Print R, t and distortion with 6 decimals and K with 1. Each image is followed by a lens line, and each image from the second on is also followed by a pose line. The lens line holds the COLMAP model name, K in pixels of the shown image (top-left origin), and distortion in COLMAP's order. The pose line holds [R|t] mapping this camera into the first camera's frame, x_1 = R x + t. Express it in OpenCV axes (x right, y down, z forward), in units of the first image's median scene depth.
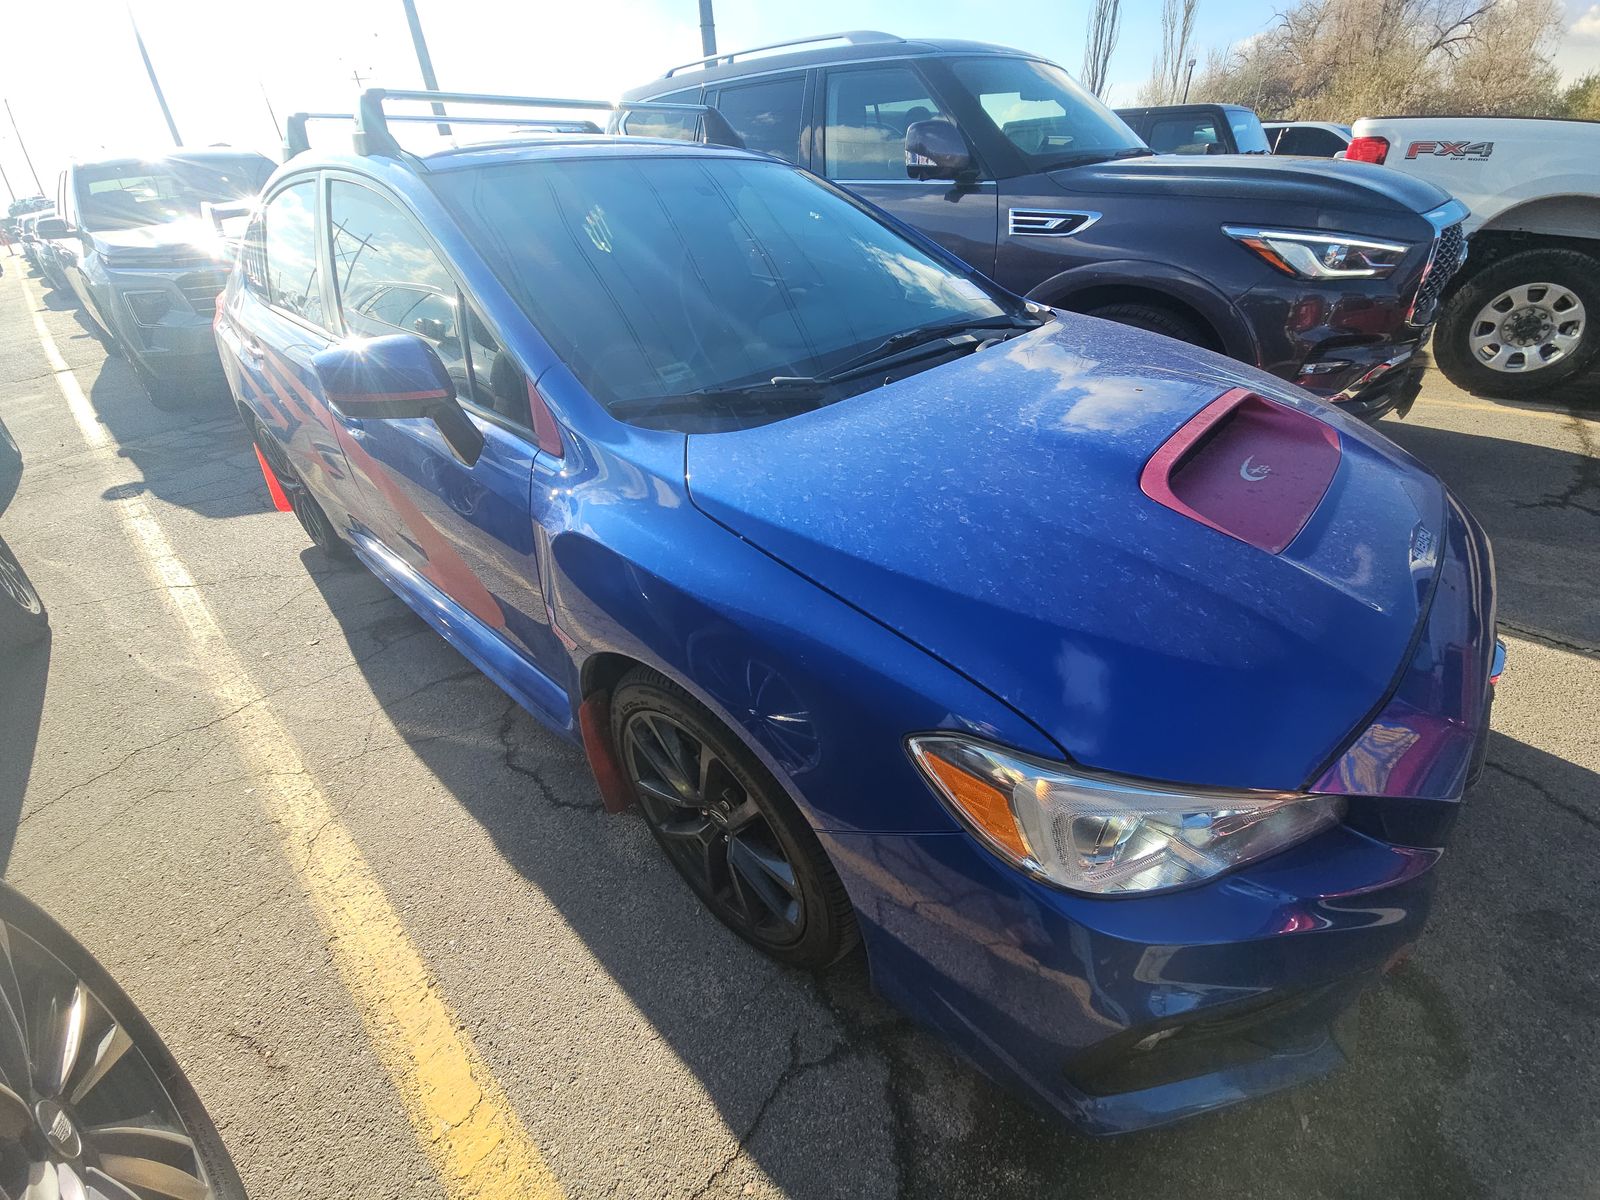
lens RADIAL K [[646.0, 0, 806.1], [0, 646.0, 598.8], [0, 0, 1]] dist [0.003317, -0.005445]
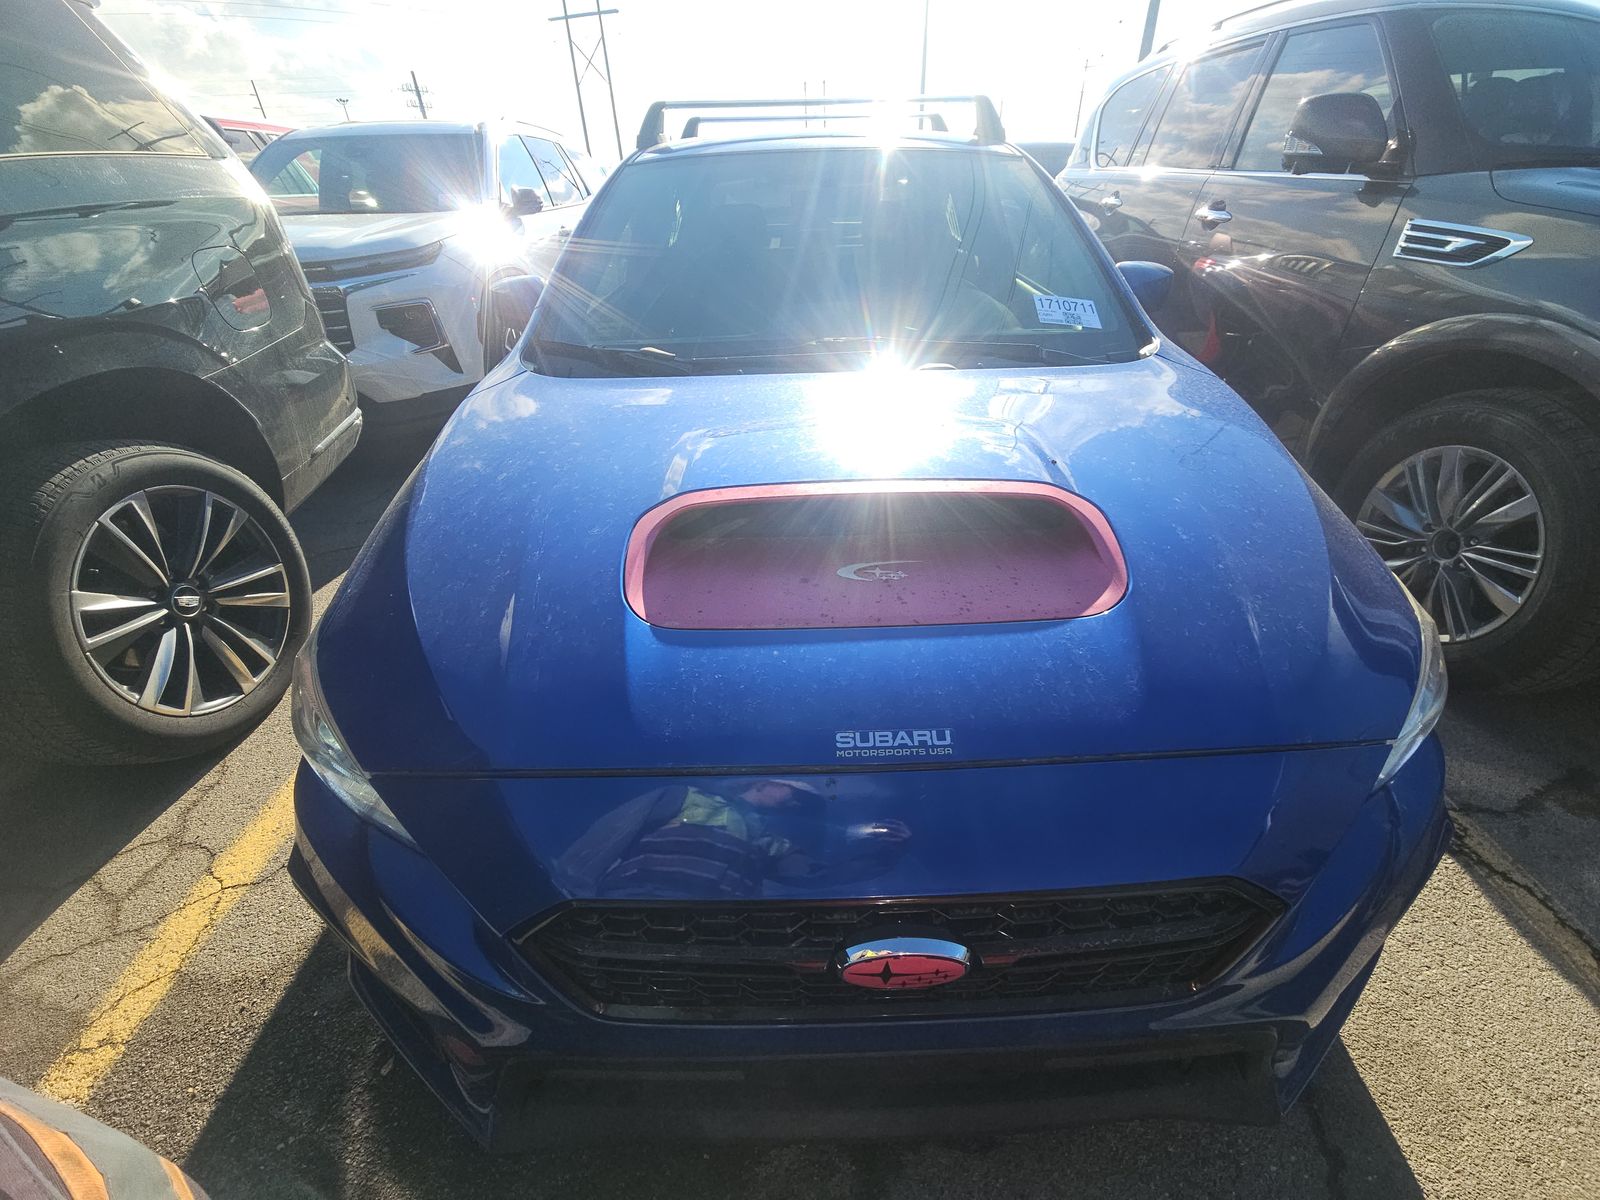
lens RADIAL K [[646.0, 0, 806.1], [0, 646.0, 602.2], [0, 0, 1]] dist [0.003317, -0.005445]
pose [[0.682324, 0.409212, -0.605788, 0.455109], [-0.399752, 0.902643, 0.159481, -0.104012], [0.612072, 0.133347, 0.779478, 0.154934]]
